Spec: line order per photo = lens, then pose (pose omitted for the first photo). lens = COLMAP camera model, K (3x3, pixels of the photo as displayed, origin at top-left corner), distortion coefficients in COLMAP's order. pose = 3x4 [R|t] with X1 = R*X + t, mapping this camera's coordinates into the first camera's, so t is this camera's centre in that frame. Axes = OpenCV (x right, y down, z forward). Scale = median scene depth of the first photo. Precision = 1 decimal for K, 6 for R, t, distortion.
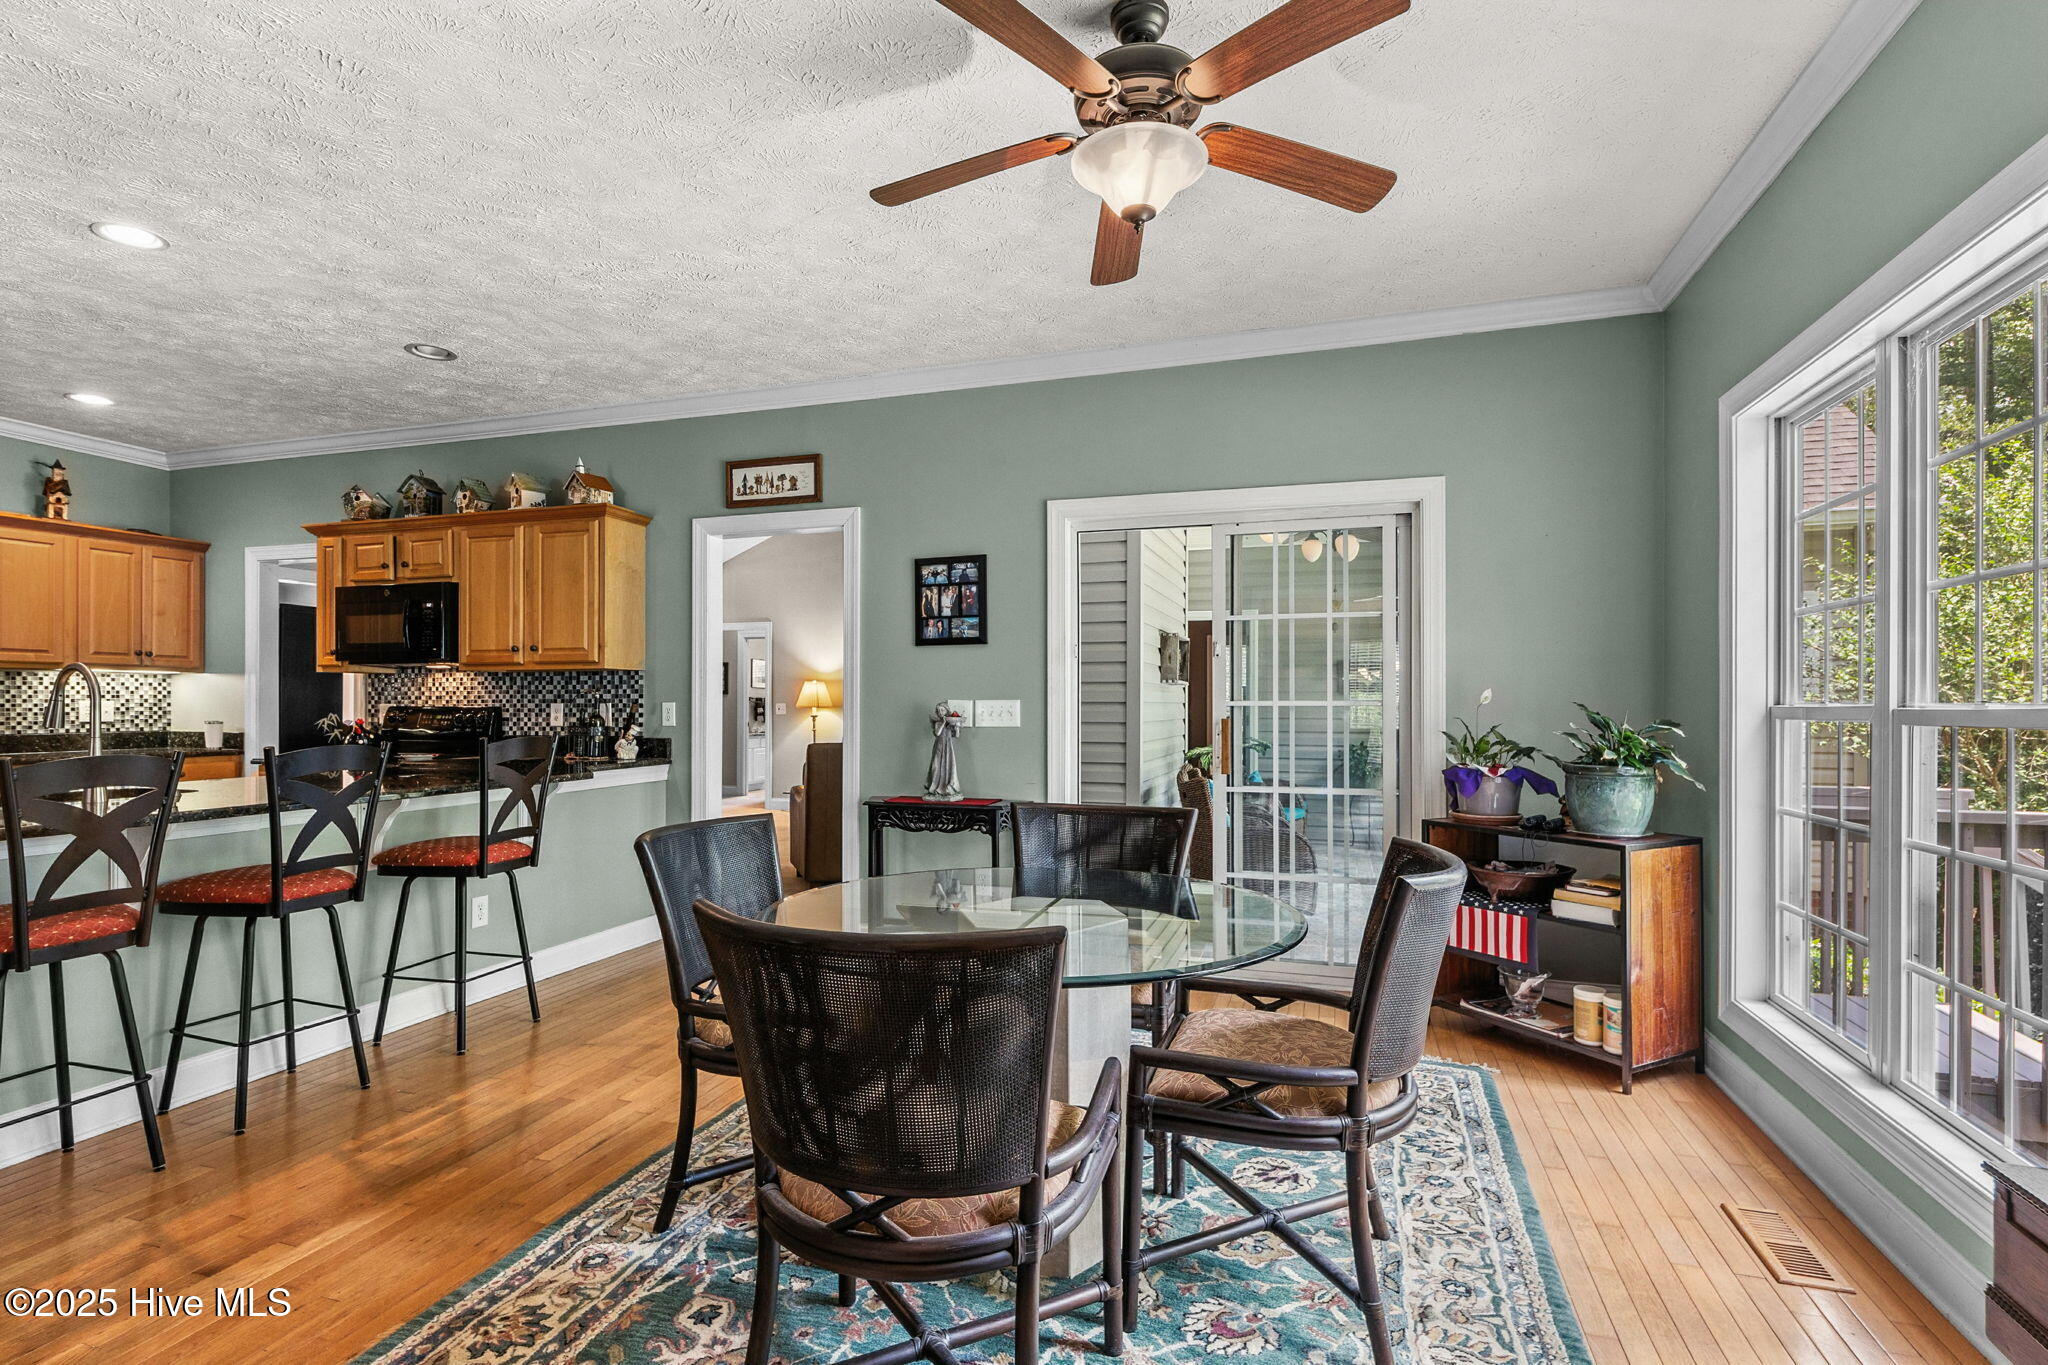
lens RADIAL K [[894.1, 0, 1022.4], [0, 894.1, 690.9], [0, 0, 1]] dist [0.005395, -0.001083]
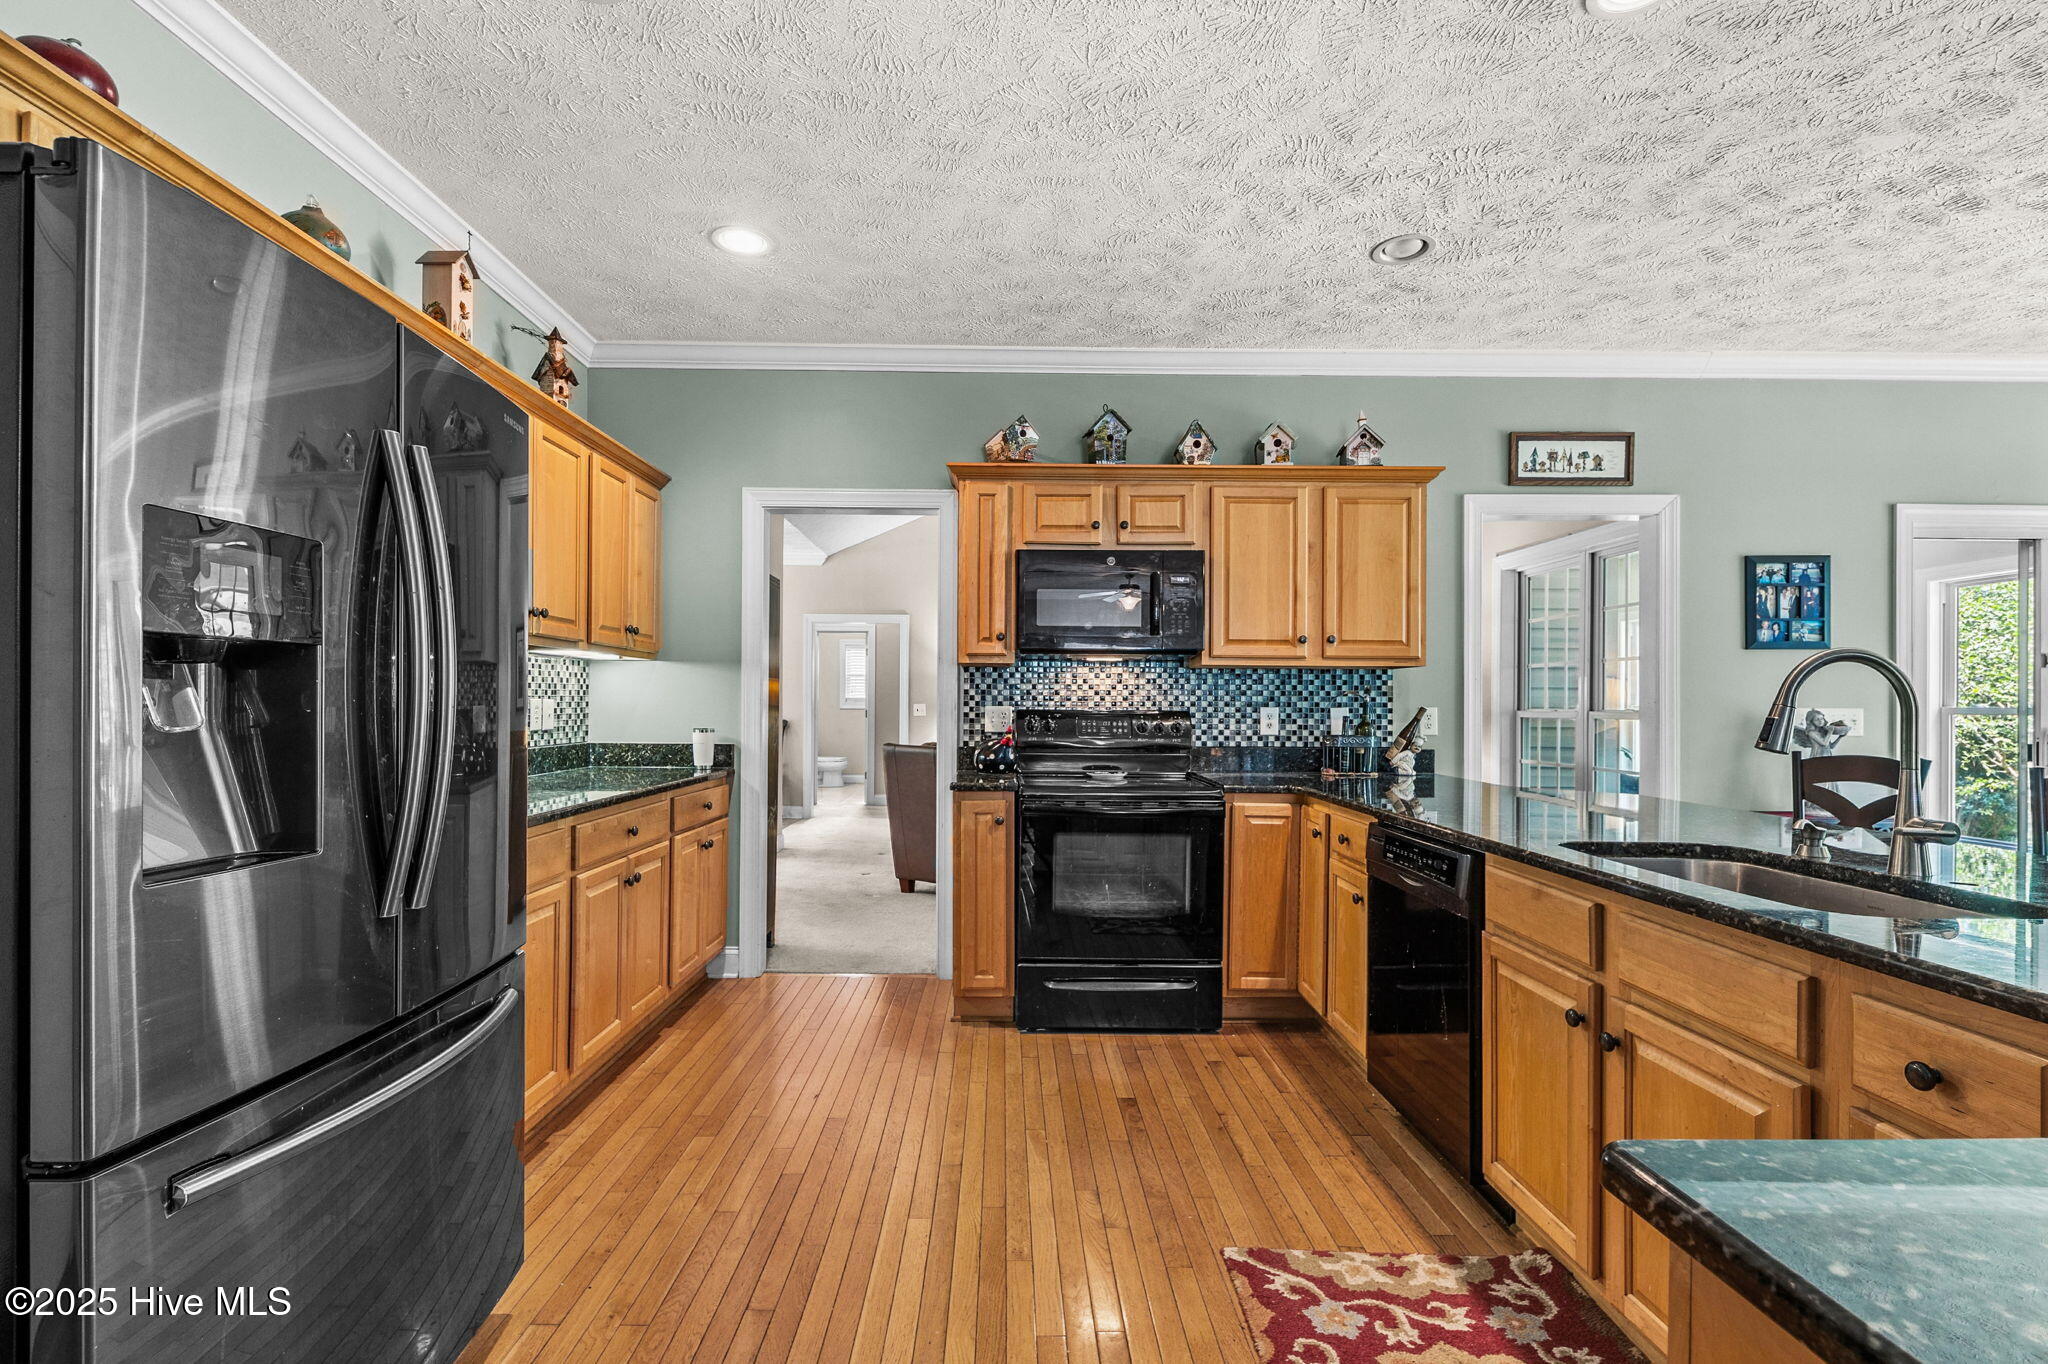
lens RADIAL K [[894.1, 0, 1018.7], [0, 894.1, 701.4], [0, 0, 1]] dist [0.005395, -0.001083]
pose [[0.957360, 0.009862, 0.288728, -1.114095], [-0.011186, 0.999933, 0.002938, 0.009925], [-0.288680, -0.006042, 0.957407, 0.324096]]
